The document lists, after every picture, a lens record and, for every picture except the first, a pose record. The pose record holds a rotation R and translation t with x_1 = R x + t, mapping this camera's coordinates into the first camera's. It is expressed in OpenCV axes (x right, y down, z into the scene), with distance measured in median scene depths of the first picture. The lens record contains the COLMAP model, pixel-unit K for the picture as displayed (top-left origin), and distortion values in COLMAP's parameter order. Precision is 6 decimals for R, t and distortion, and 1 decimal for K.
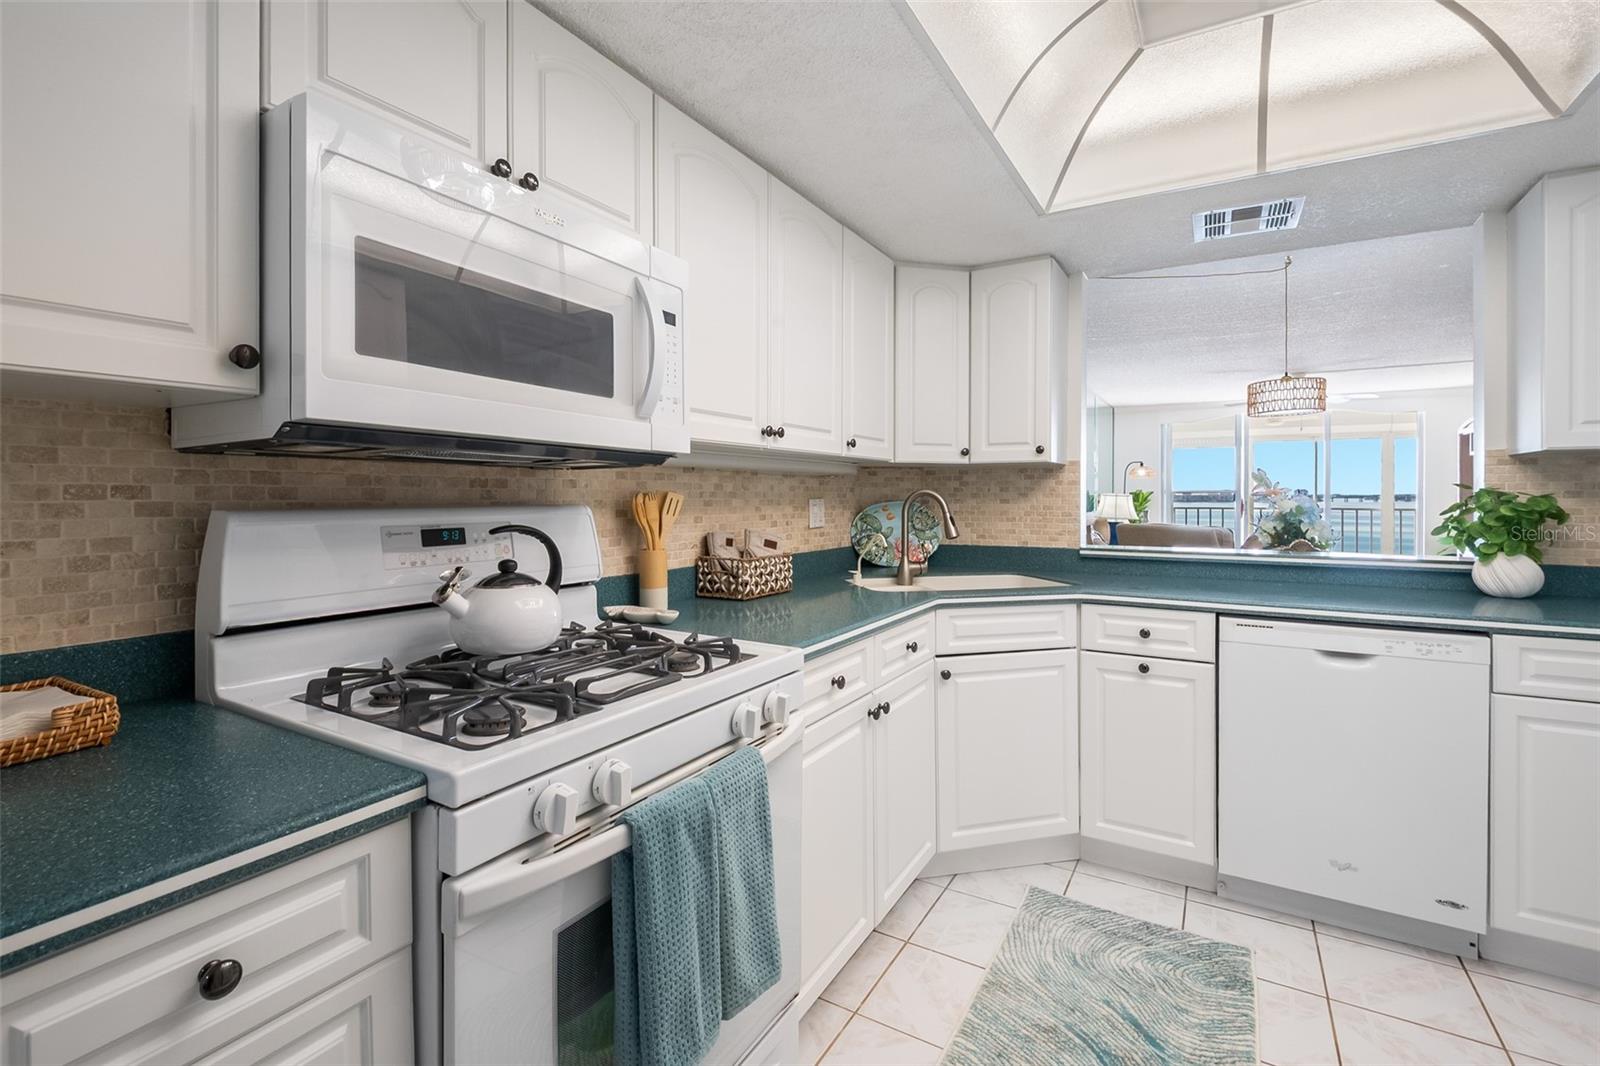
lens RADIAL K [[733.1, 0, 783.4], [0, 733.1, 493.6], [0, 0, 1]] dist [0.001430, -0.008220]
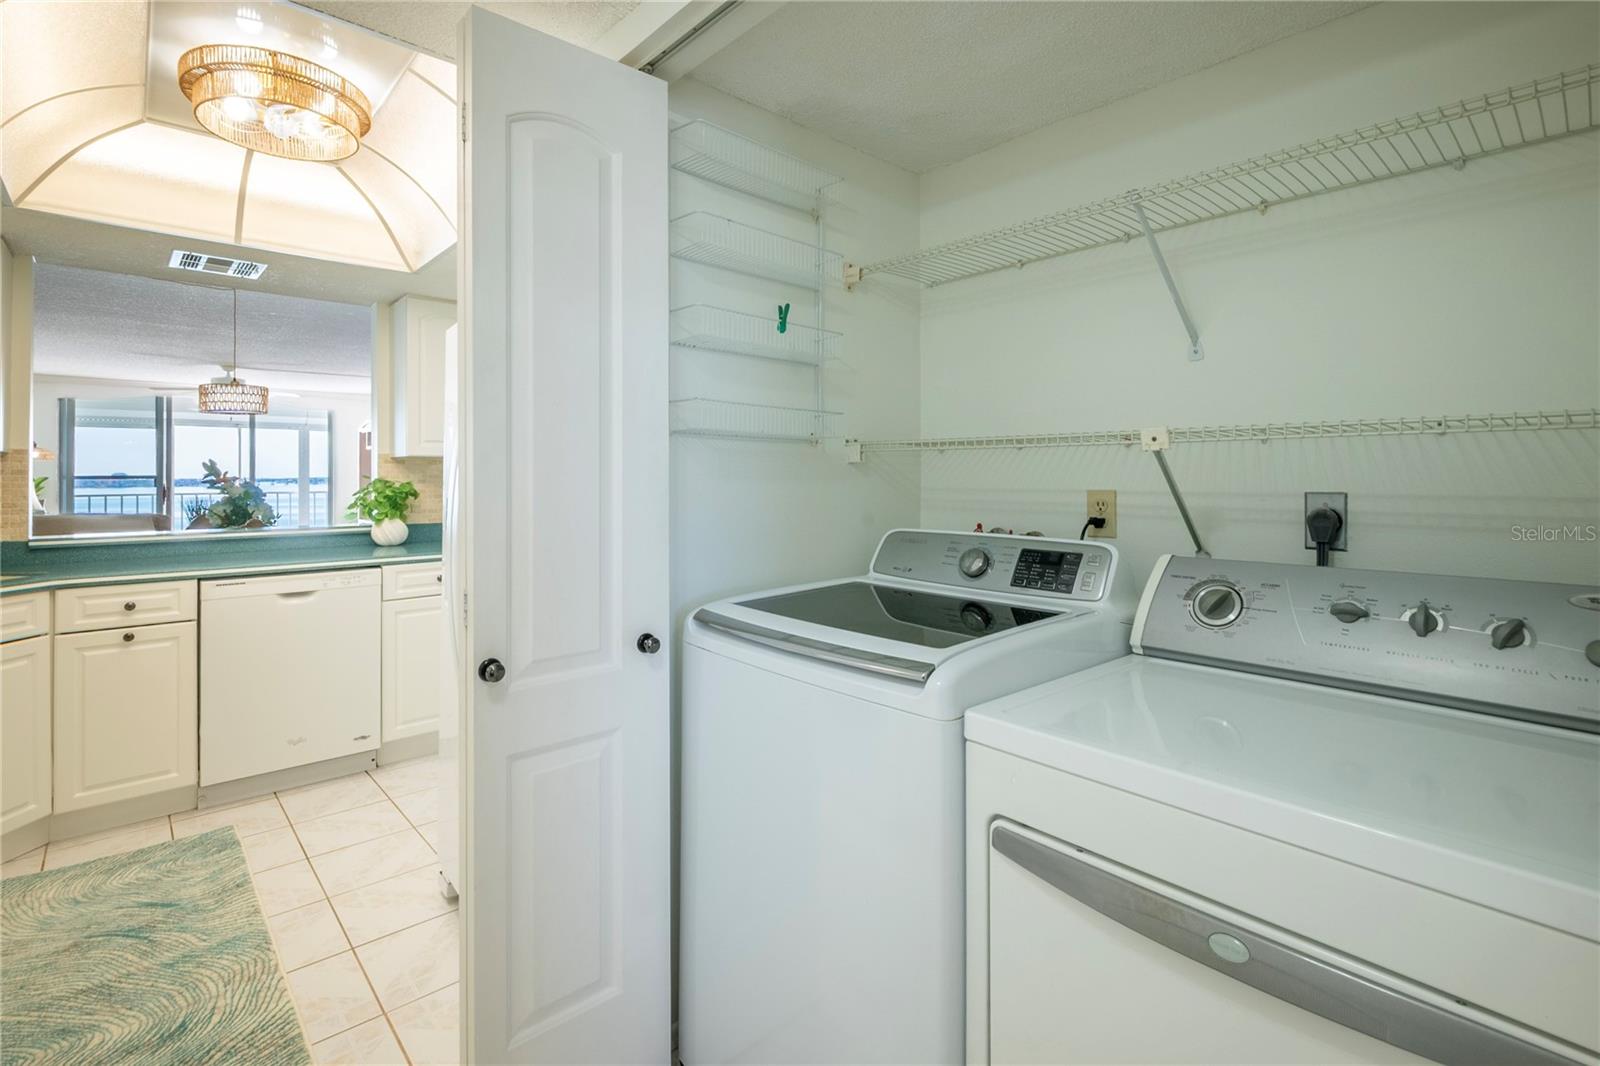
lens RADIAL K [[750.8, 0, 800.2], [0, 750.8, 476.0], [0, 0, 1]] dist [0.000181, -0.001300]
pose [[0.287163, -0.001978, 0.957880, -0.325721], [0.003152, 0.999994, 0.001120, -0.010601], [-0.957877, 0.002698, 0.287168, -0.336827]]
